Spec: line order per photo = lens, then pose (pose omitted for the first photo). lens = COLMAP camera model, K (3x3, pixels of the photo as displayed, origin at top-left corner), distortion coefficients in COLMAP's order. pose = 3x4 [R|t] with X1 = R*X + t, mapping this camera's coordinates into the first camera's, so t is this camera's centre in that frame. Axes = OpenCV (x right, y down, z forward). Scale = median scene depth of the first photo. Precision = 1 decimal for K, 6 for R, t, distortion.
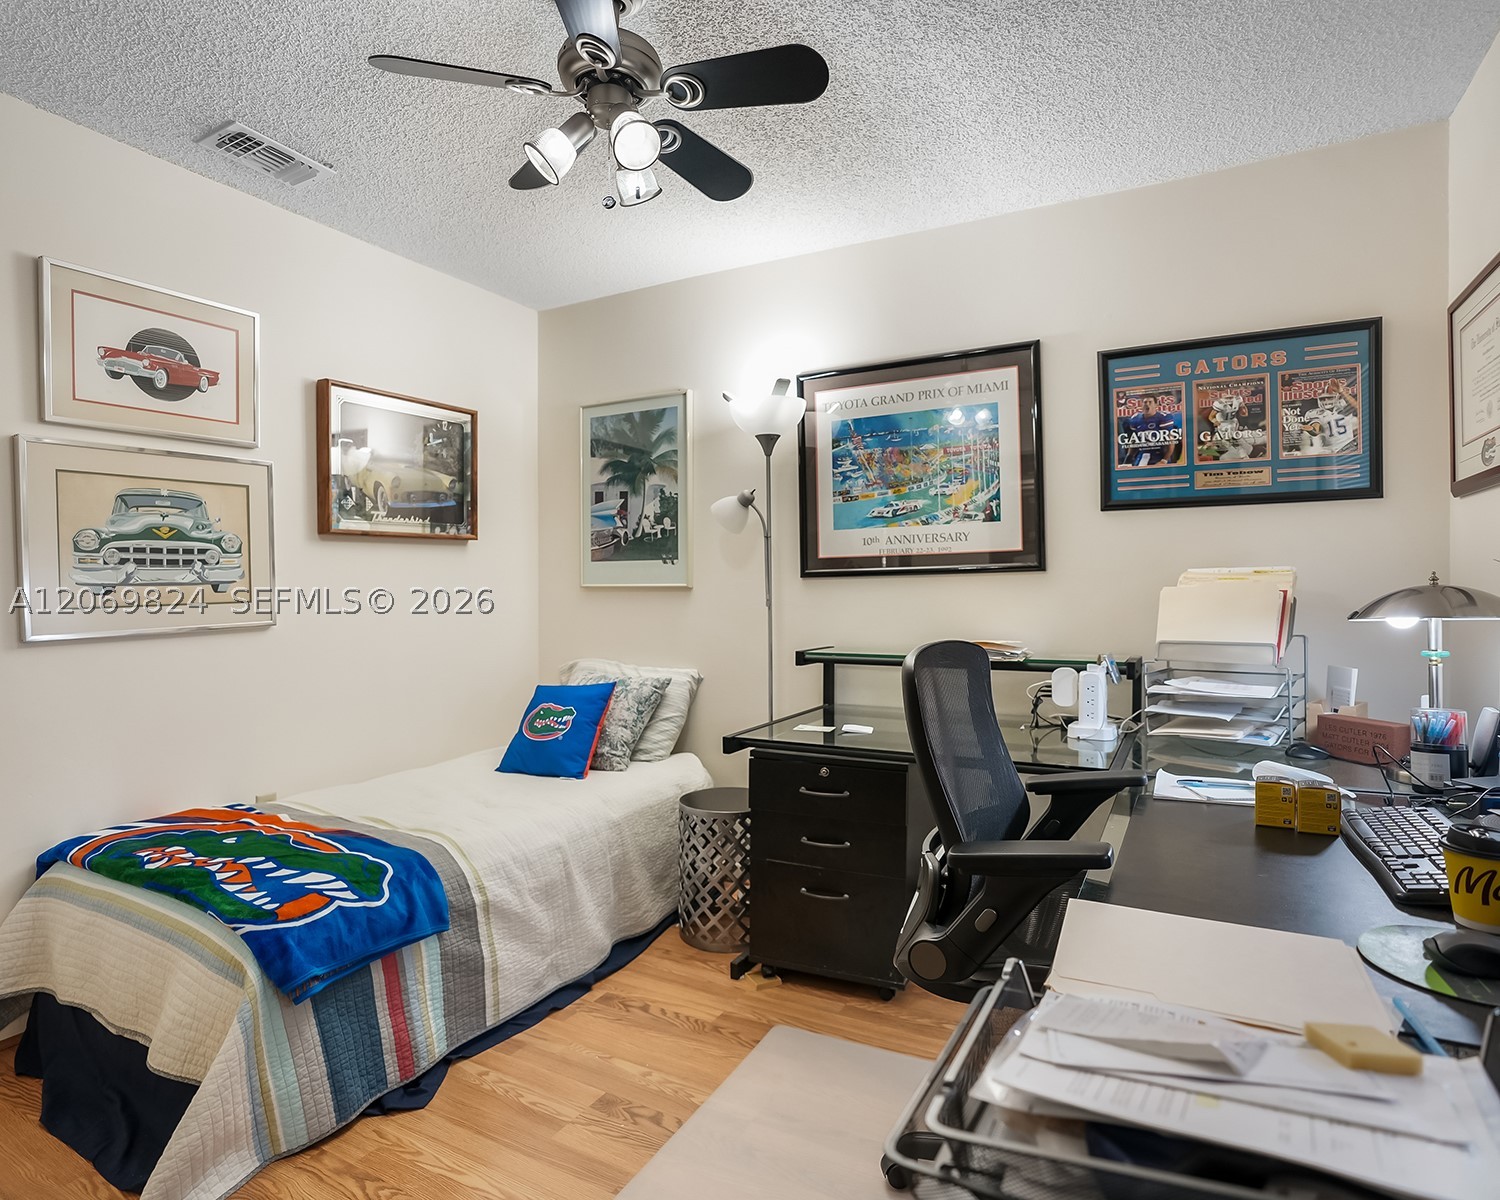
lens RADIAL K [[828.3, 0, 750.0], [0, 828.3, 600.0], [0, 0, 1]] dist [-0.074265, 0.030785]
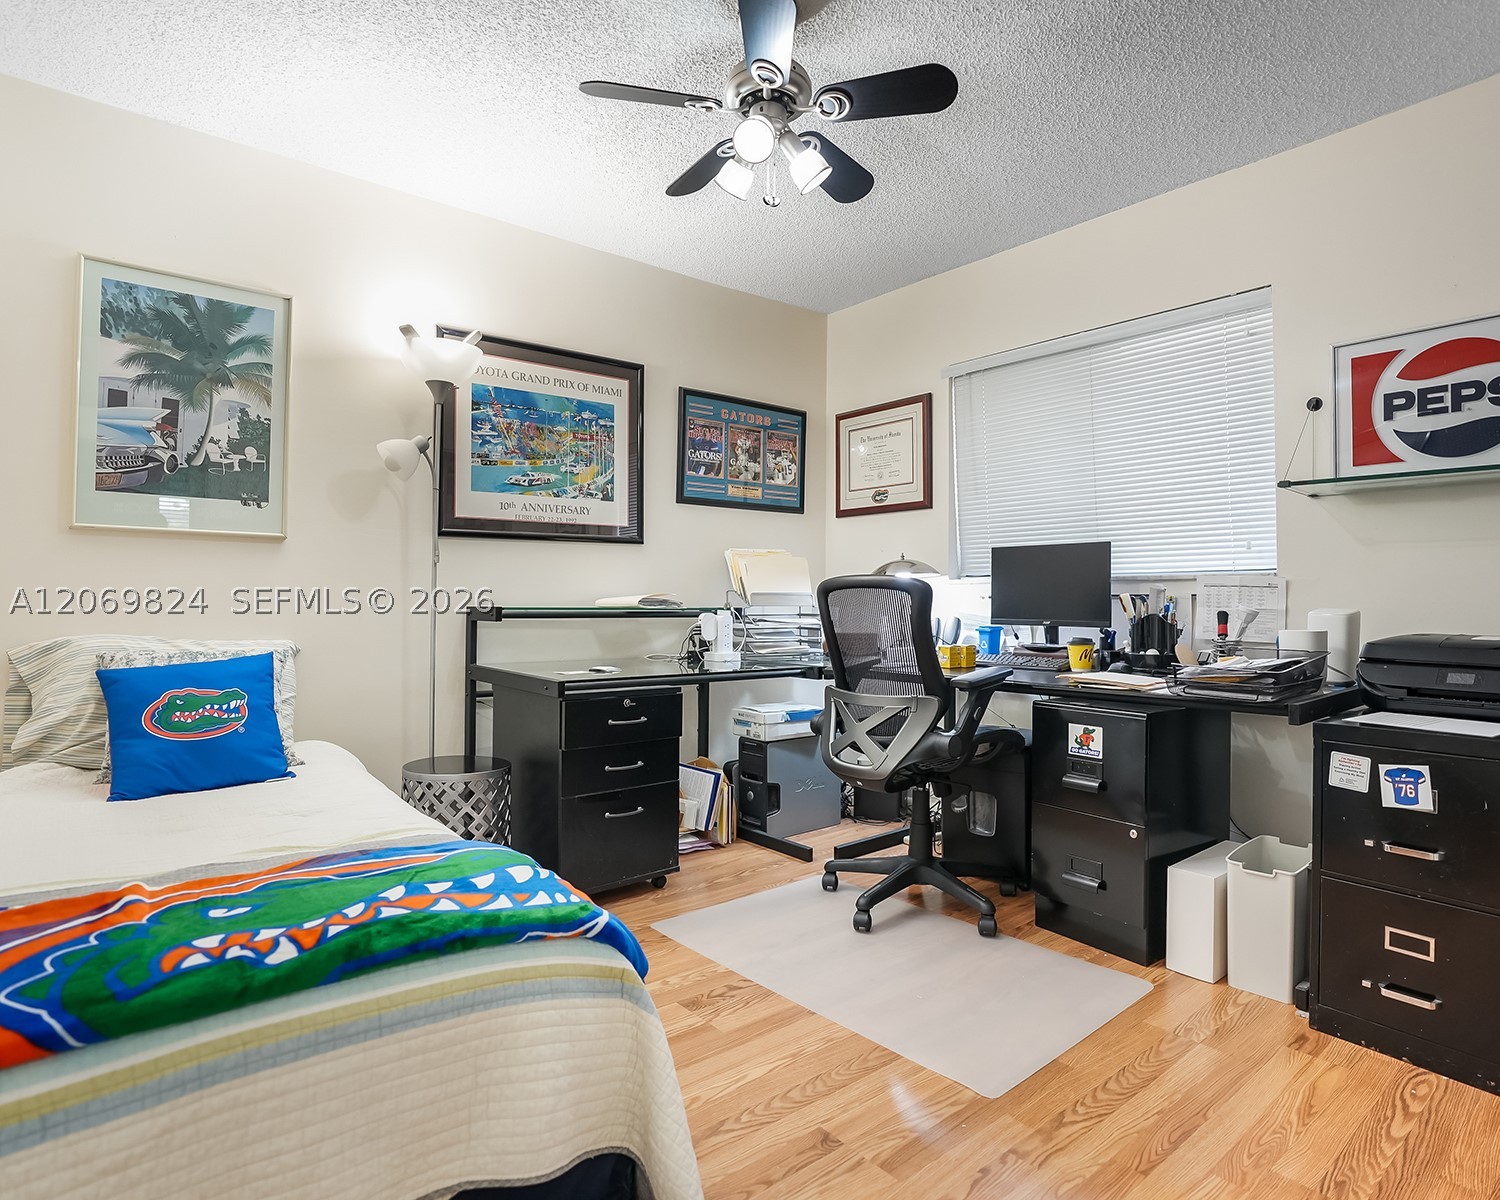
lens RADIAL K [[828.3, 0, 750.0], [0, 828.3, 600.0], [0, 0, 1]] dist [-0.074265, 0.030785]
pose [[0.388566, 0.011146, 0.921353, -0.727808], [0.003086, 0.999905, -0.013397, 0.066325], [-0.921416, 0.008049, 0.388495, 0.322505]]
